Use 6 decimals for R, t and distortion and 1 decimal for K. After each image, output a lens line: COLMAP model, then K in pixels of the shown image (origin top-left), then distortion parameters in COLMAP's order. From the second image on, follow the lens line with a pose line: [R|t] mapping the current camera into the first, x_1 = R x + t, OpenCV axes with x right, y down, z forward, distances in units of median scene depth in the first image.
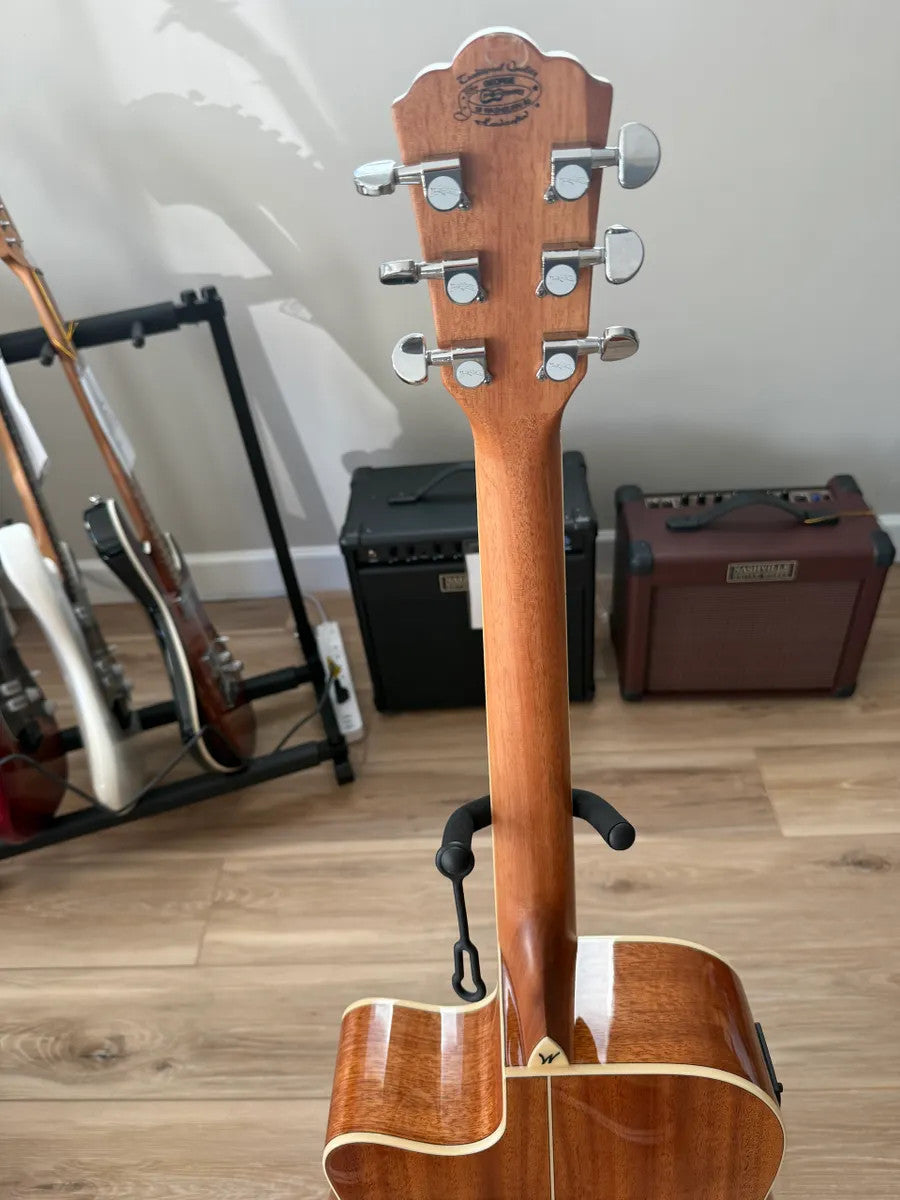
lens RADIAL K [[869.3, 0, 452.6], [0, 869.3, 588.7], [0, 0, 1]] dist [-0.001193, -0.012697]
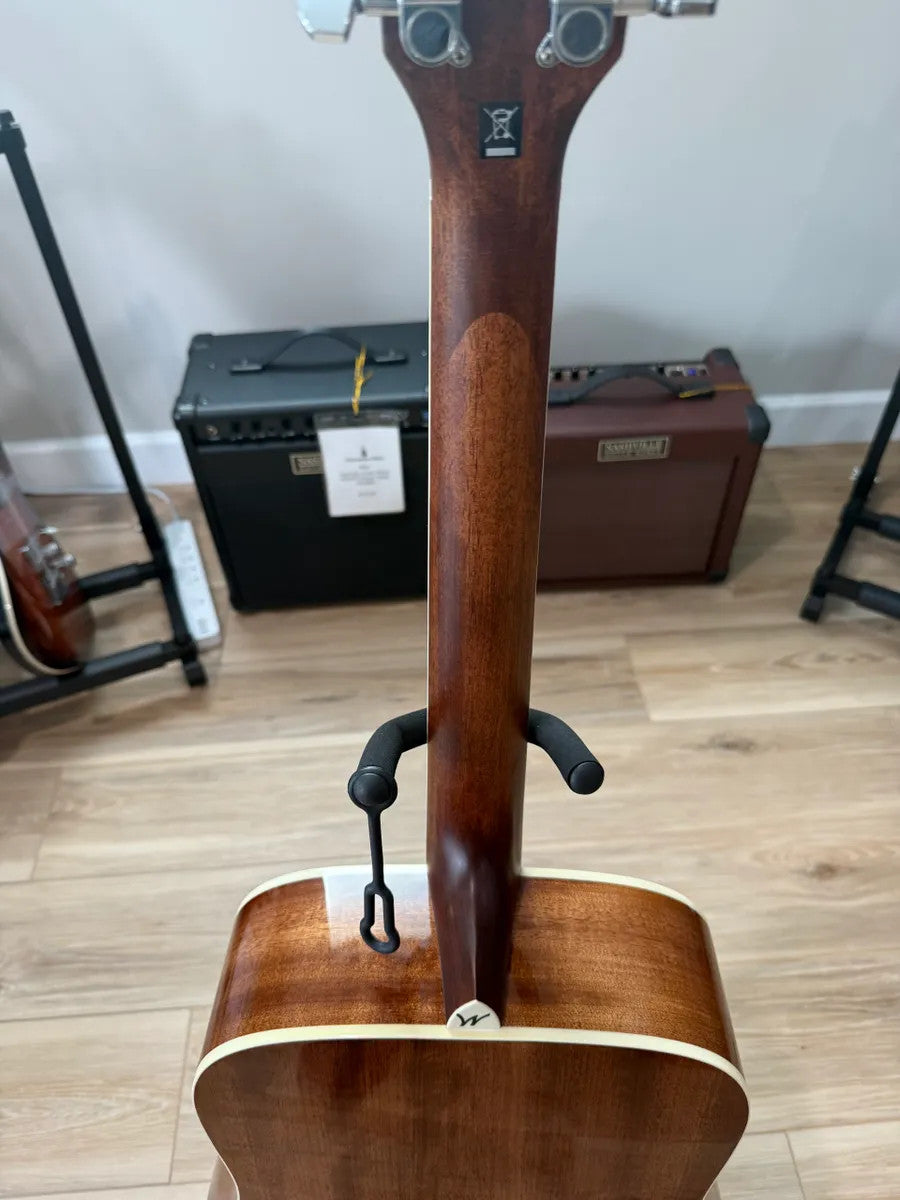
lens RADIAL K [[869.3, 0, 446.0], [0, 869.3, 600.3], [0, 0, 1]] dist [-0.001193, -0.012697]
pose [[0.994163, -0.021664, 0.105688, 0.050136], [0.009944, 0.993862, 0.110181, 0.039426], [-0.107426, -0.108487, 0.988276, 0.072959]]
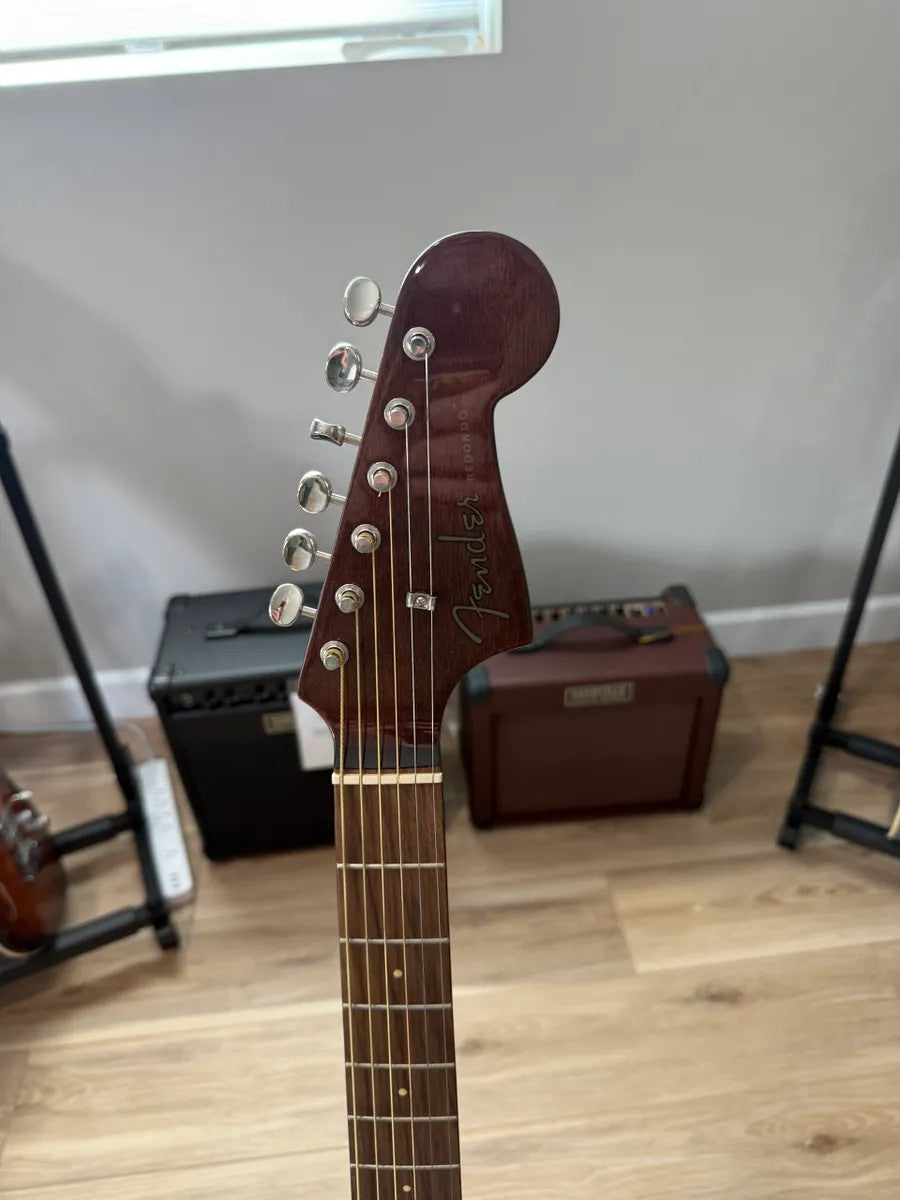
lens RADIAL K [[885.5, 0, 439.9], [0, 885.5, 588.5], [0, 0, 1]] dist [-0.029362, 0.007086]
pose [[0.991672, -0.040017, 0.122418, 0.065539], [0.046832, 0.997480, -0.053303, -0.097354], [-0.119976, 0.058592, 0.991046, 0.041707]]
